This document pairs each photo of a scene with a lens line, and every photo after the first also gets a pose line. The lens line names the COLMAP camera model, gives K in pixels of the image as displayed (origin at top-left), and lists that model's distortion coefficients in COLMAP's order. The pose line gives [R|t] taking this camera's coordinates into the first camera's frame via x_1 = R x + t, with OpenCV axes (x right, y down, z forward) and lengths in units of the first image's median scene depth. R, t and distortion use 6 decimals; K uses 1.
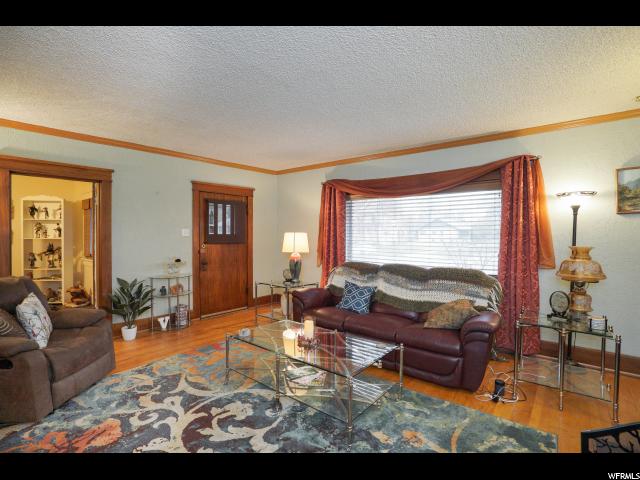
lens RADIAL K [[311.1, 0, 318.3], [0, 311.1, 239.3], [0, 0, 1]] dist [-0.024823, 0.000934]
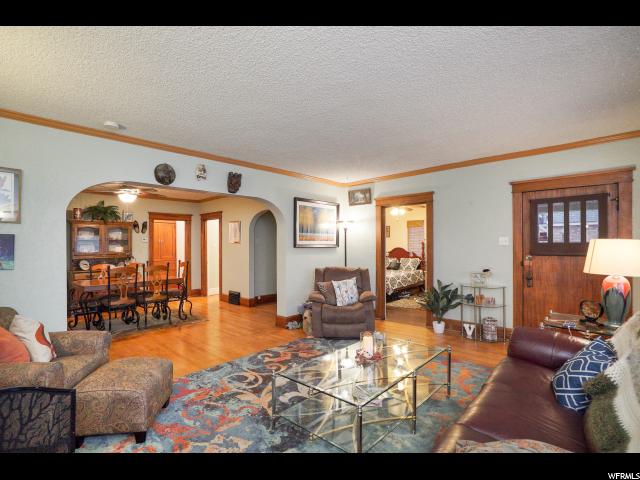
lens RADIAL K [[316.9, 0, 322.2], [0, 316.9, 236.9], [0, 0, 1]] dist [-0.034662, 0.000888]
pose [[-0.046990, -0.022846, -0.998634, 0.609767], [-0.016957, 0.999613, -0.022070, -0.005537], [0.998751, 0.015897, -0.047359, 0.605274]]
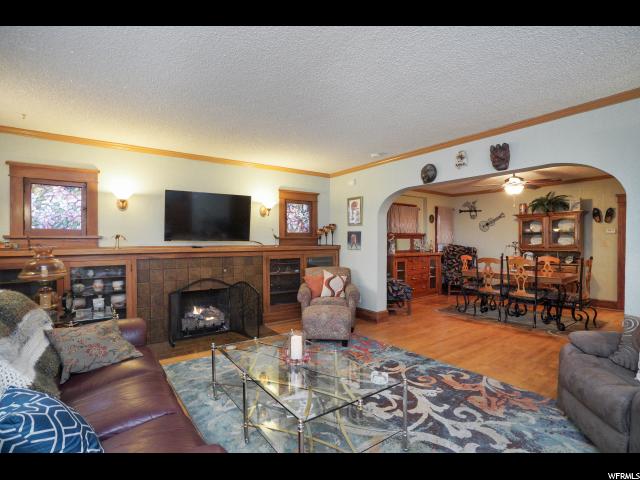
lens RADIAL K [[311.1, 0, 314.2], [0, 311.1, 244.1], [0, 0, 1]] dist [-0.024823, 0.000934]
pose [[-0.966500, -0.002388, 0.256656, -0.192997], [0.007691, 0.999238, 0.038257, -0.013390], [-0.256552, 0.038950, -0.965745, 1.194630]]
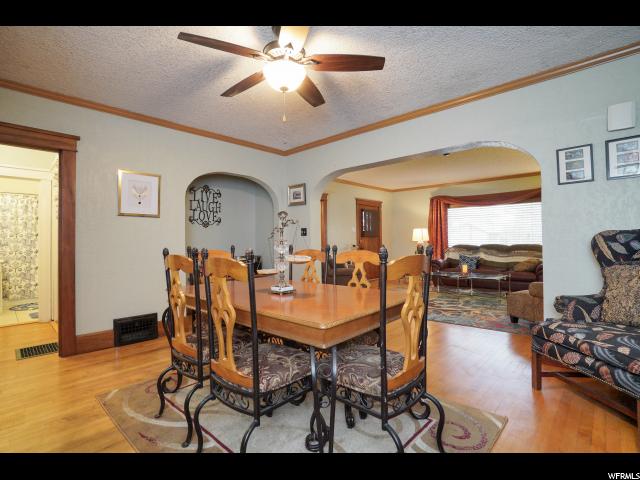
lens RADIAL K [[311.1, 0, 325.9], [0, 311.1, 242.3], [0, 0, 1]] dist [-0.024823, 0.000934]
pose [[0.998836, -0.010935, -0.046977, -0.593514], [0.010303, 0.999853, -0.013677, 0.081872], [0.047120, 0.013177, 0.998802, -0.800624]]
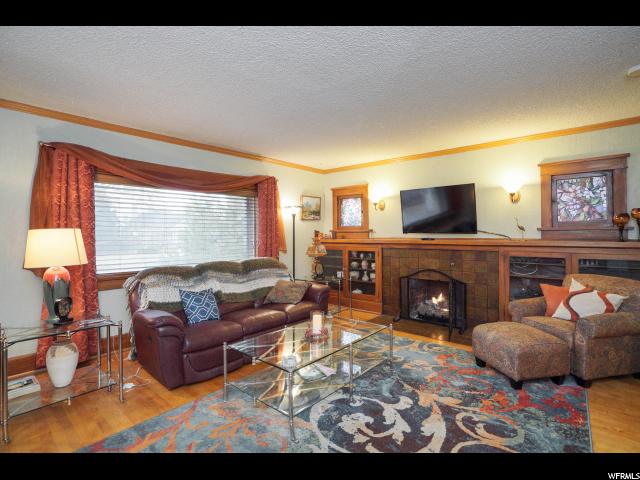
lens RADIAL K [[321.2, 0, 316.7], [0, 321.2, 229.8], [0, 0, 1]] dist [-0.032498, 0.000372]
pose [[0.029496, 0.009439, 0.999520, -0.715456], [0.031253, 0.999458, -0.010361, -0.000845], [-0.999076, 0.031544, 0.029185, 0.642302]]
